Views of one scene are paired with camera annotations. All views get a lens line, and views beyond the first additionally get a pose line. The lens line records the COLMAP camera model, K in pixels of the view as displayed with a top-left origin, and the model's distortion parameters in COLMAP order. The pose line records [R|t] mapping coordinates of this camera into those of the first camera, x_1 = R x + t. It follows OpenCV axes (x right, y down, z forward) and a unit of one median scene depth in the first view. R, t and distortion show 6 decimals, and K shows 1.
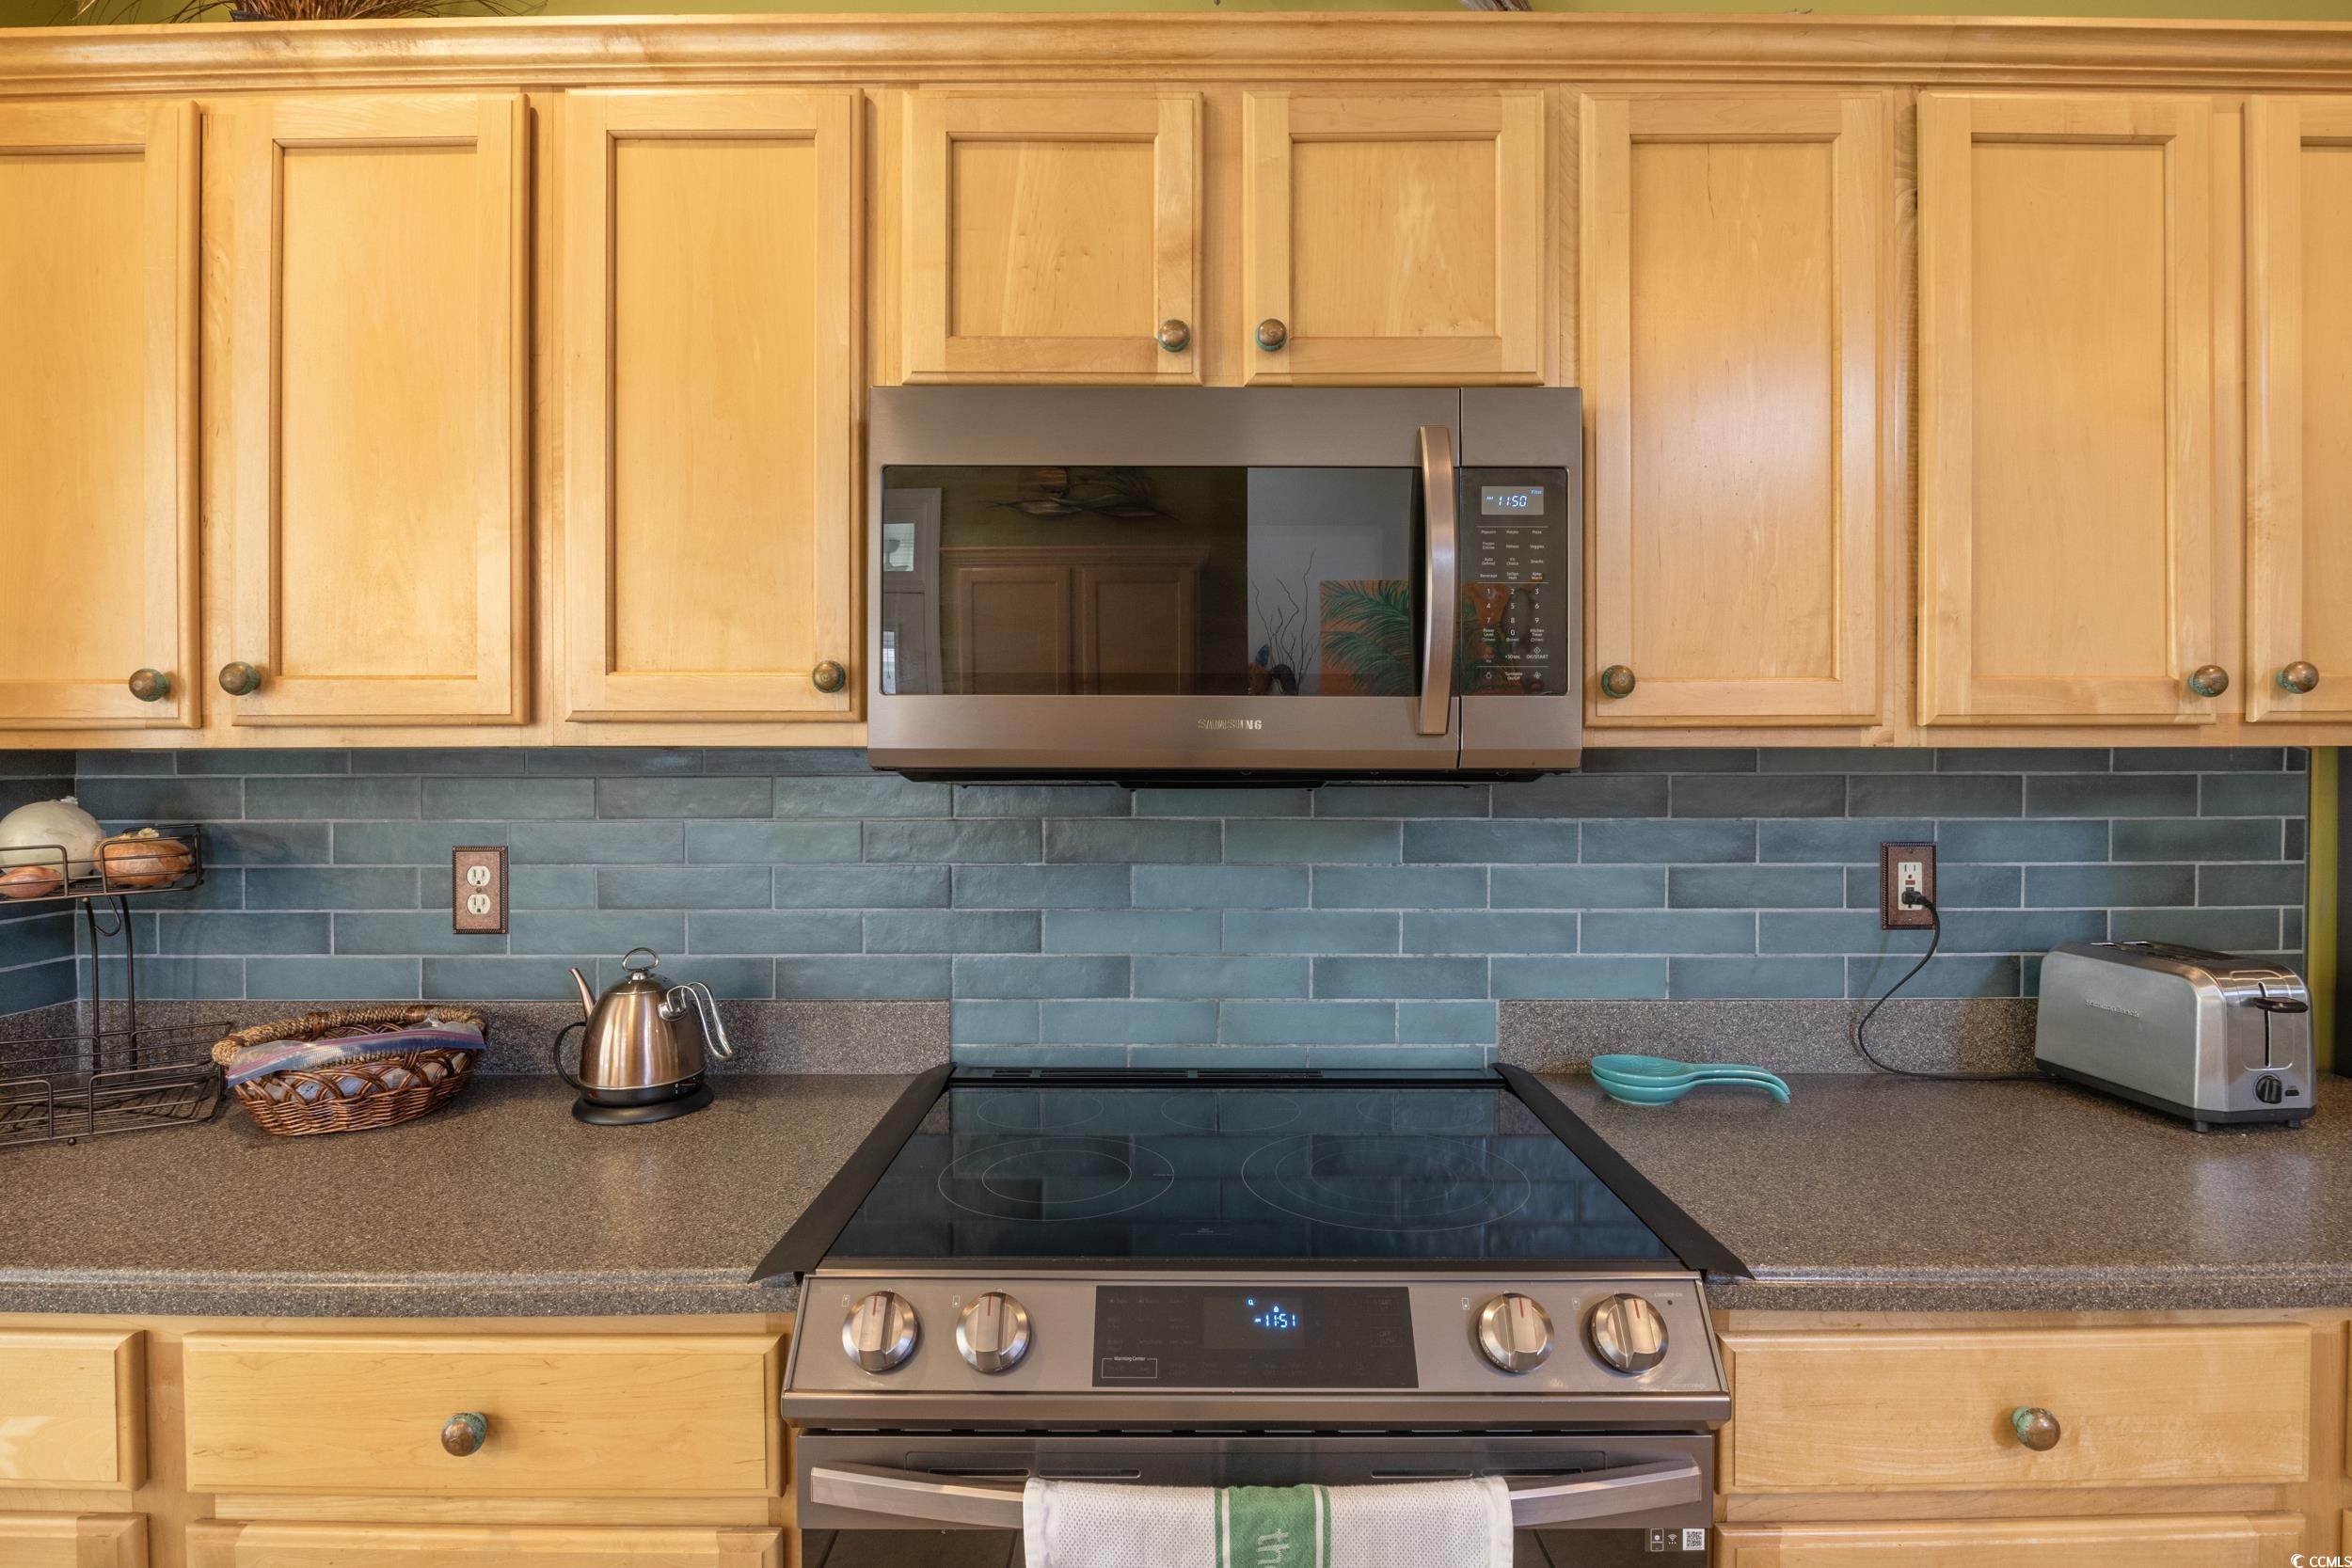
lens RADIAL K [[1172.0, 0, 1171.7], [0, 1172.0, 763.6], [0, 0, 1]] dist [-0.012711, -0.002623]
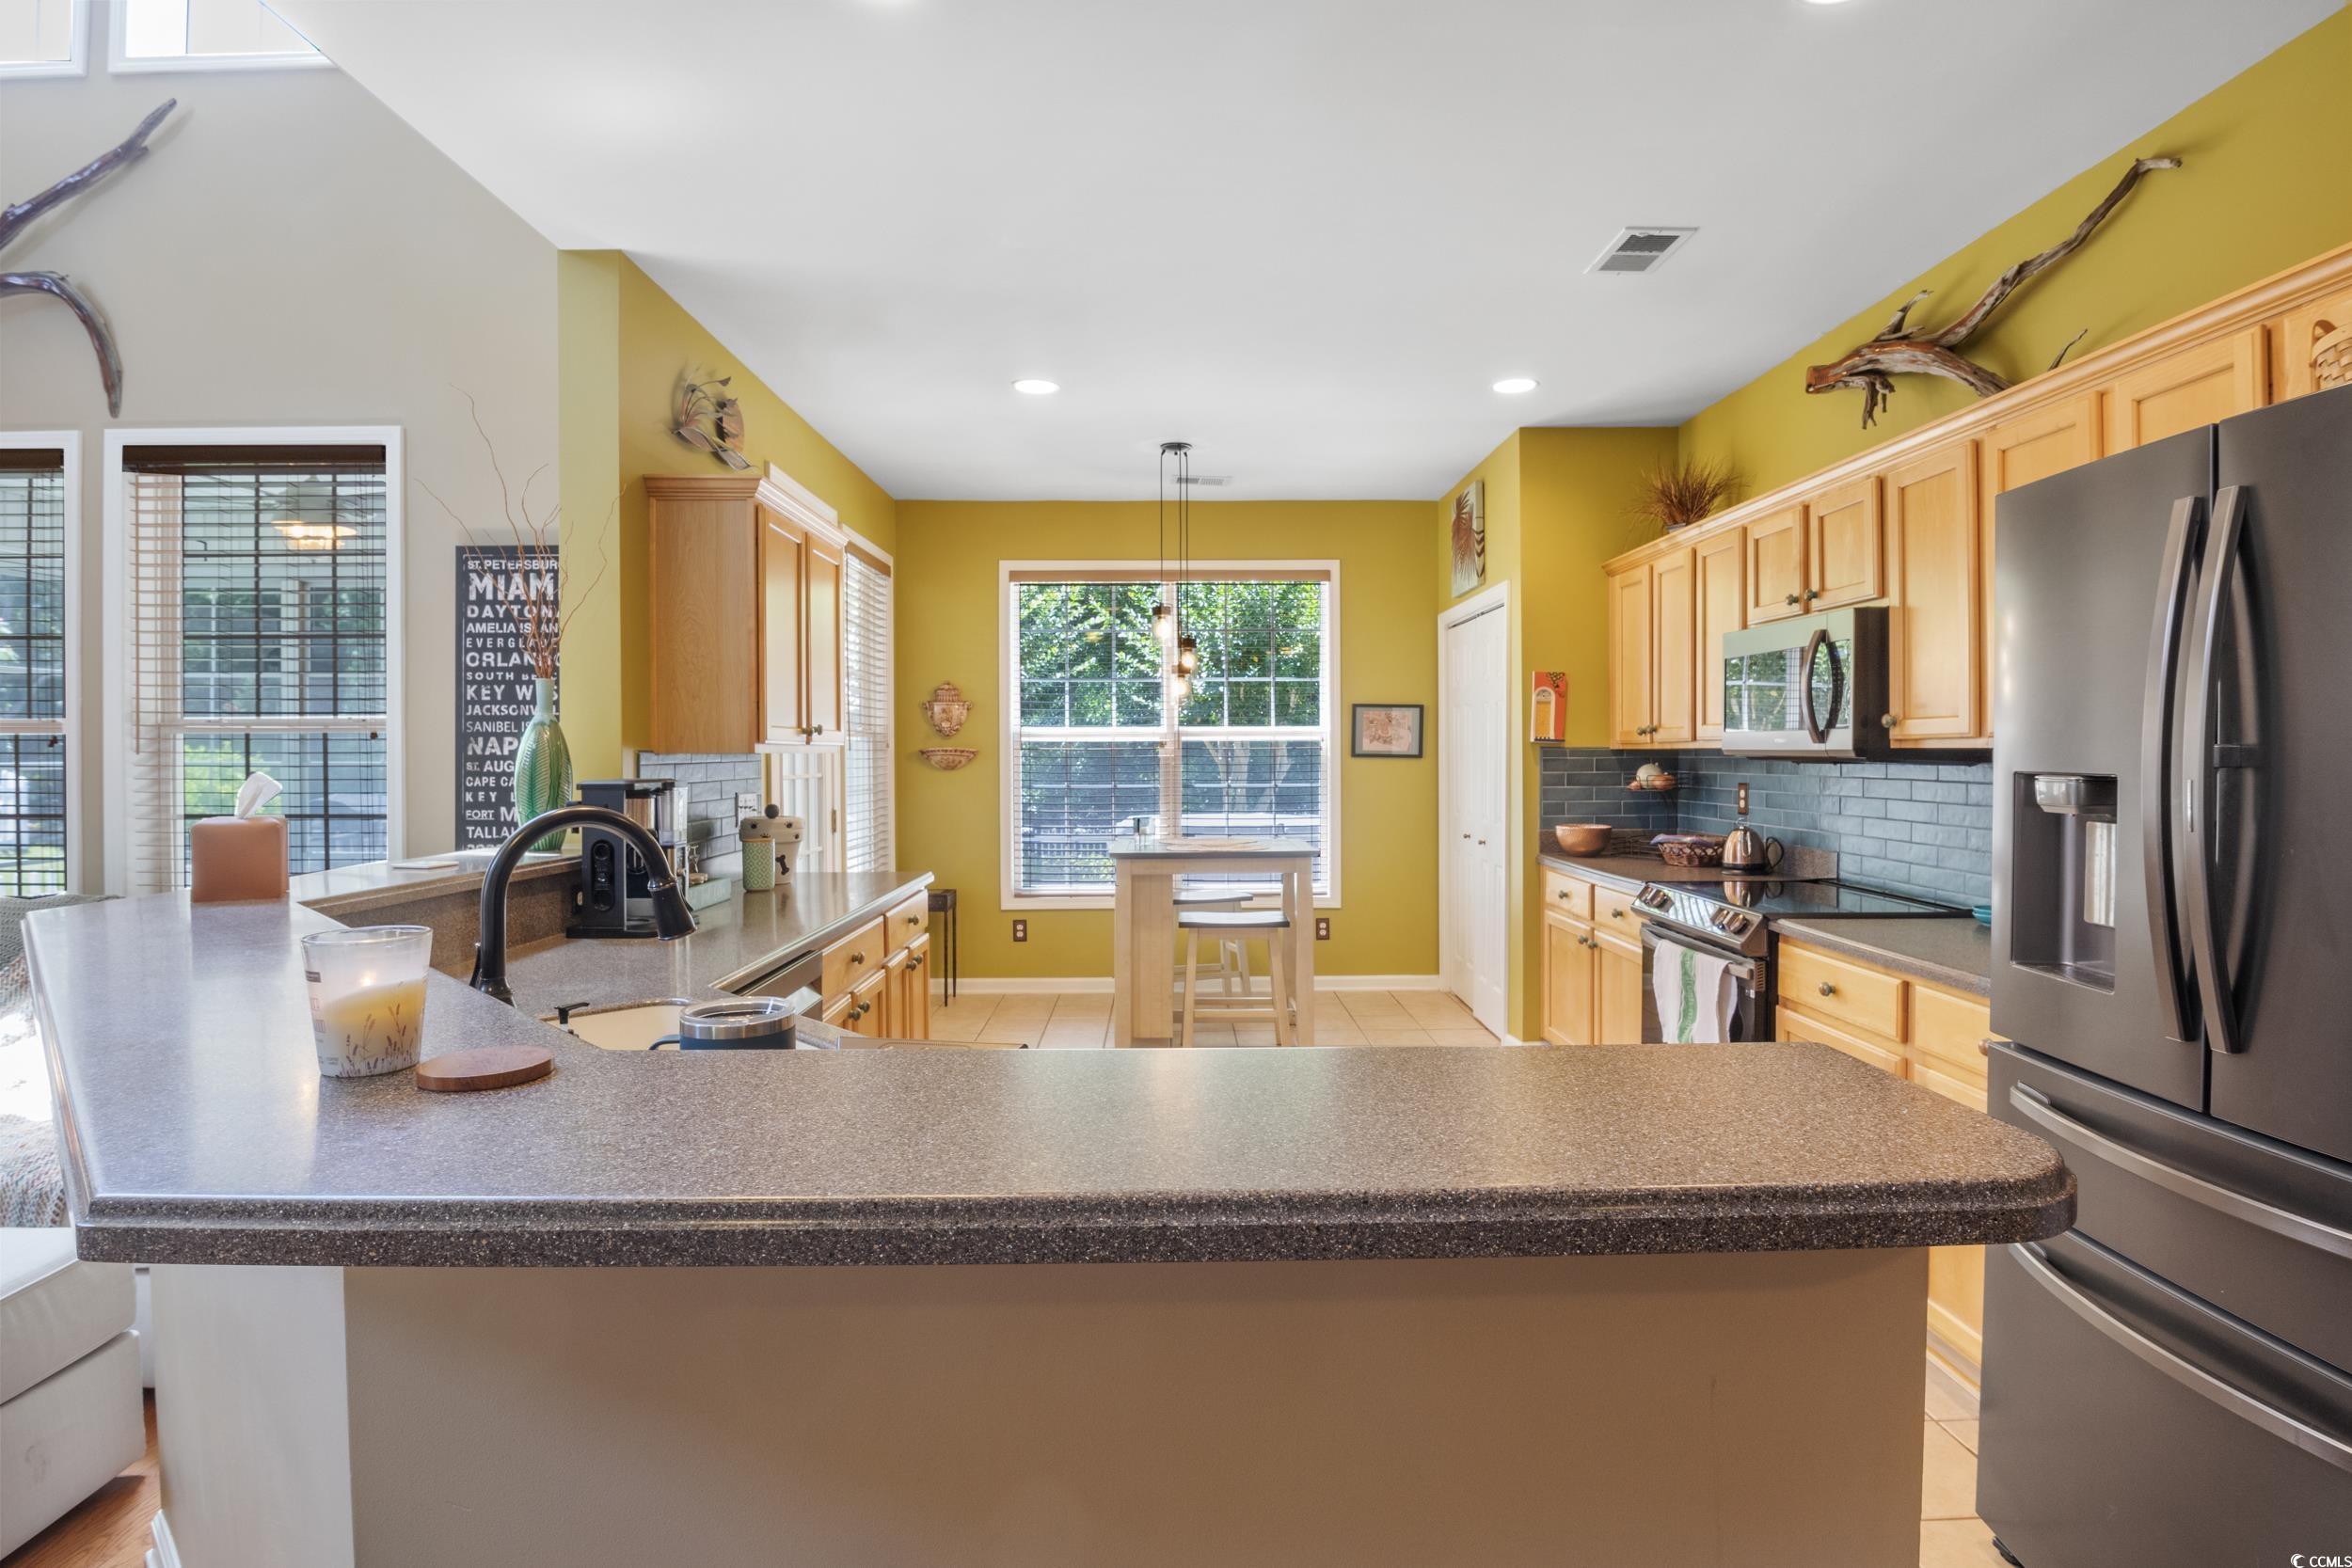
lens RADIAL K [[1172.0, 0, 1170.4], [0, 1172.0, 737.3], [0, 0, 1]] dist [-0.012711, -0.002623]
pose [[0.007785, -0.009338, -0.999926, 2.681134], [-0.002513, 0.999953, -0.009357, -0.011000], [0.999967, 0.002586, 0.007761, -0.480620]]
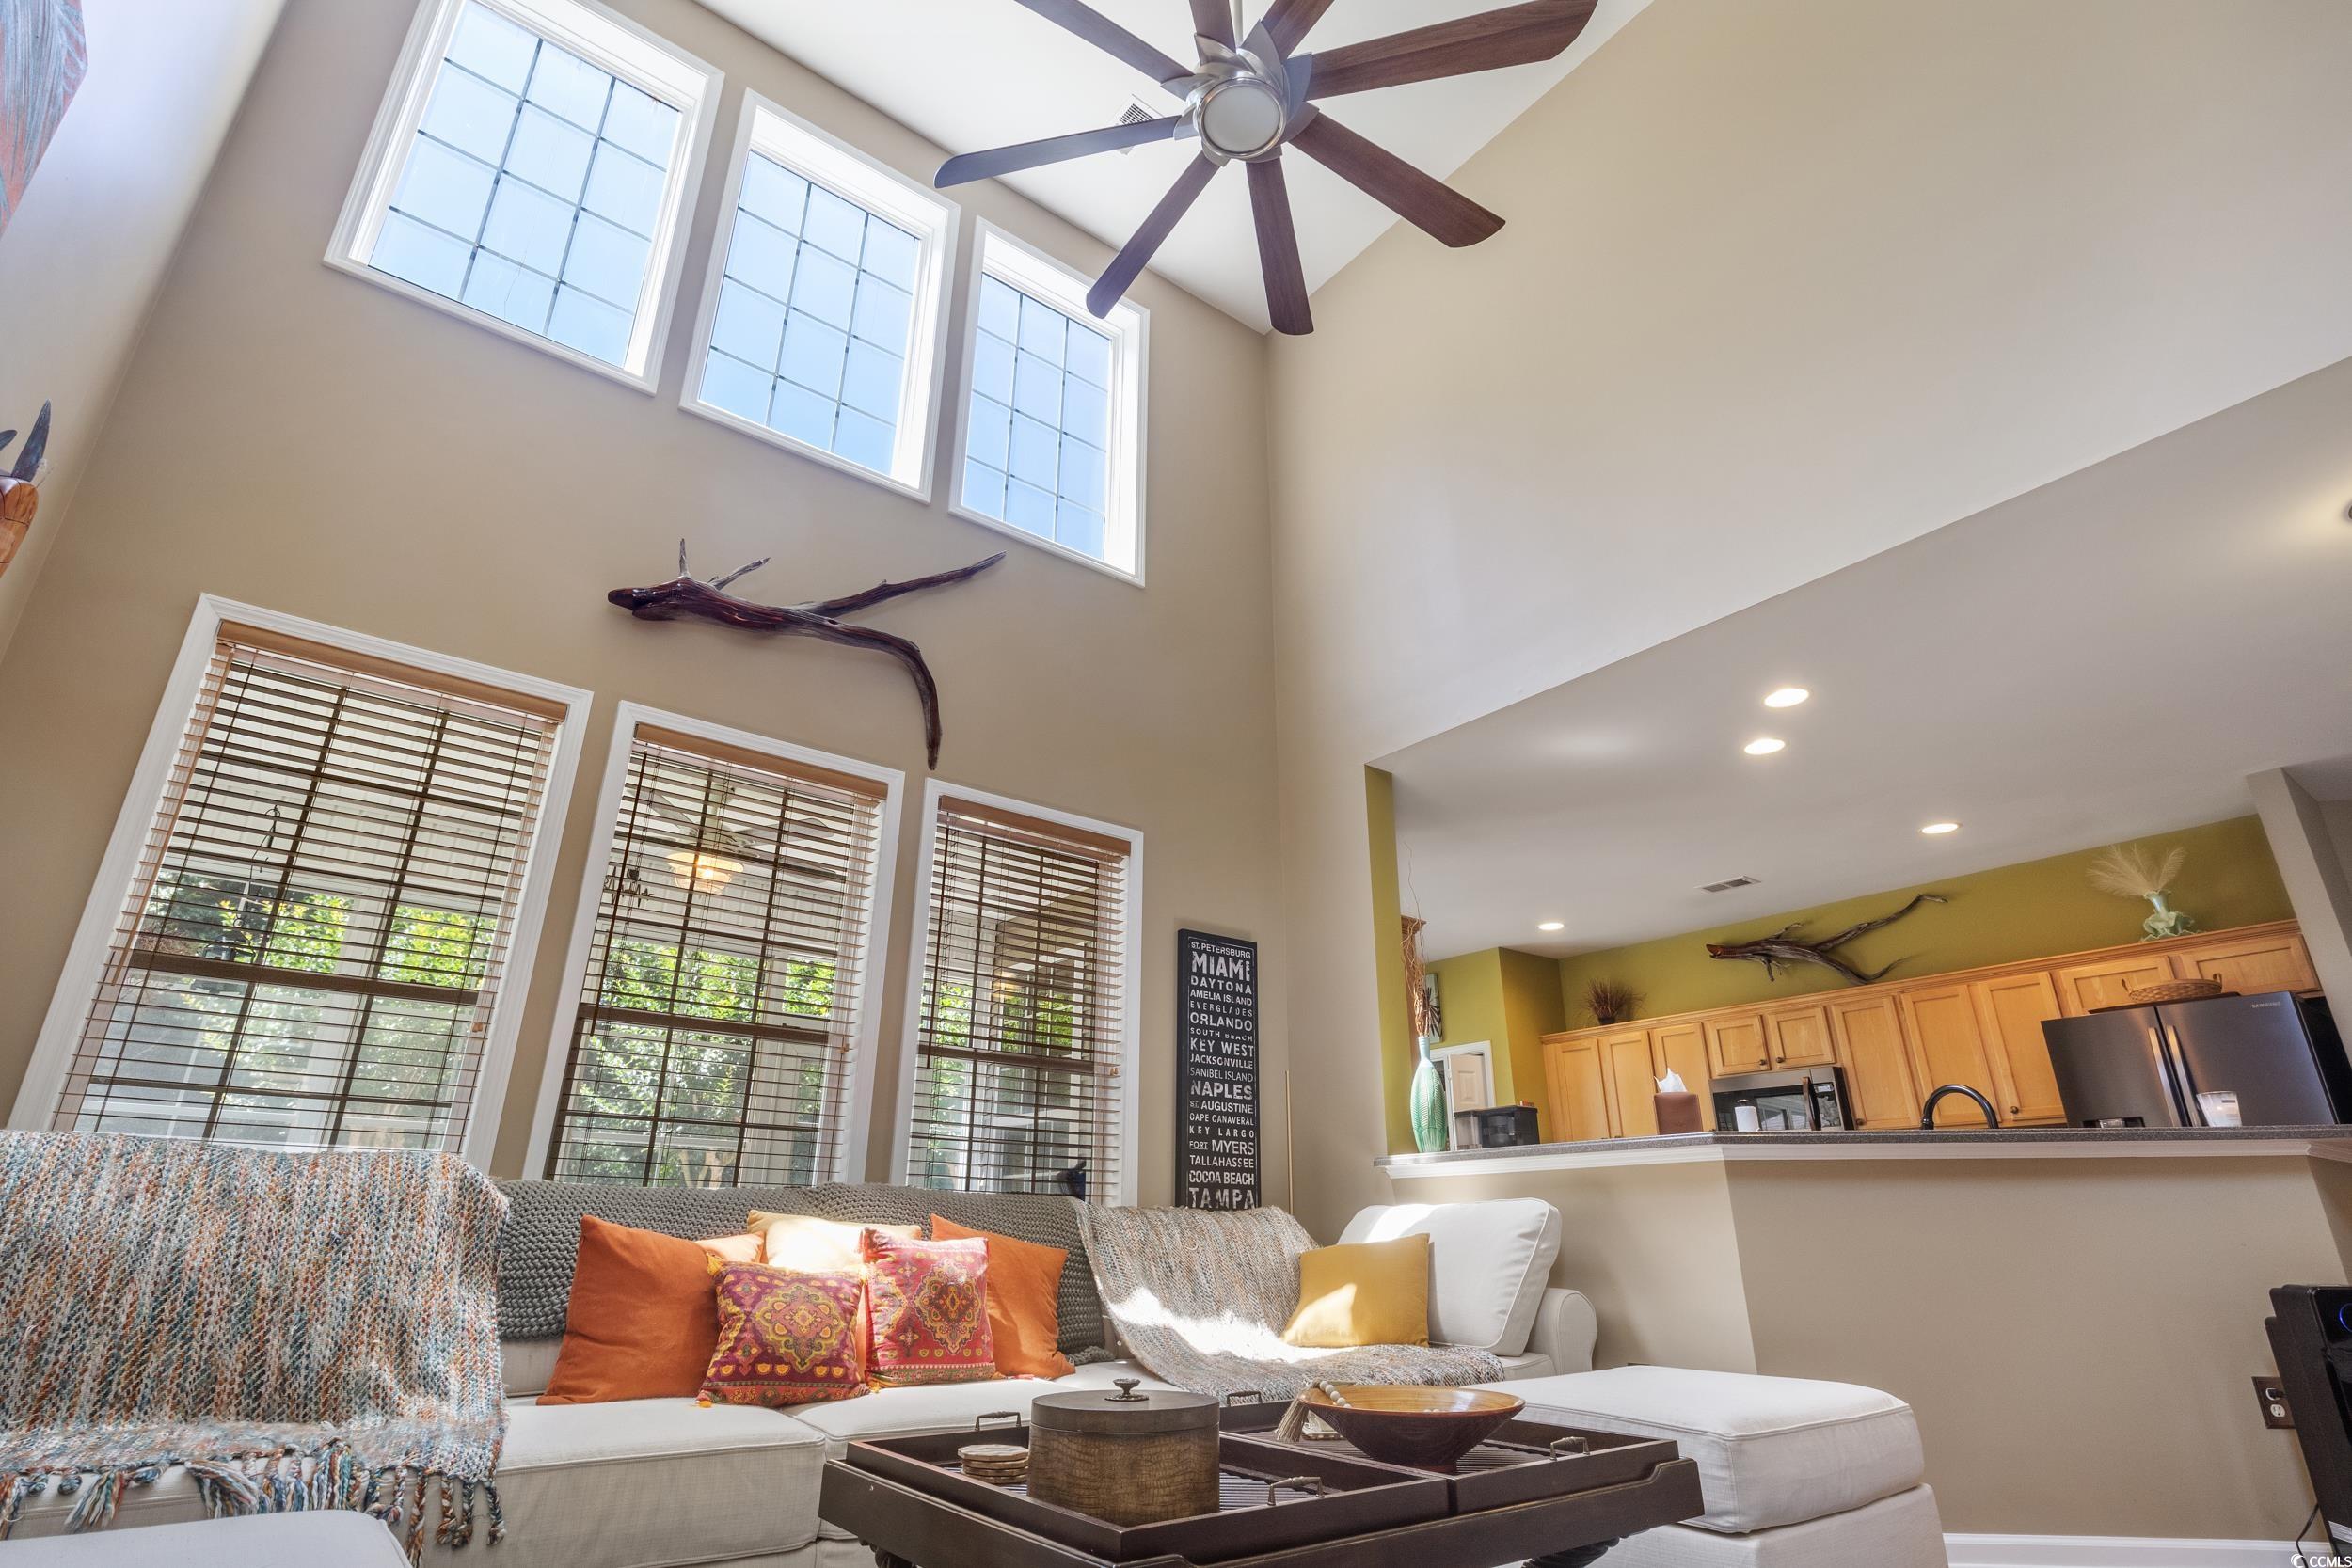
lens RADIAL K [[1172.0, 0, 1182.6], [0, 1172.0, 790.6], [0, 0, 1]] dist [-0.012711, -0.002623]
pose [[0.605503, -0.286034, -0.742664, 2.704157], [-0.007479, 0.931093, -0.364704, 0.444703], [0.795808, 0.226384, 0.561641, -4.379048]]
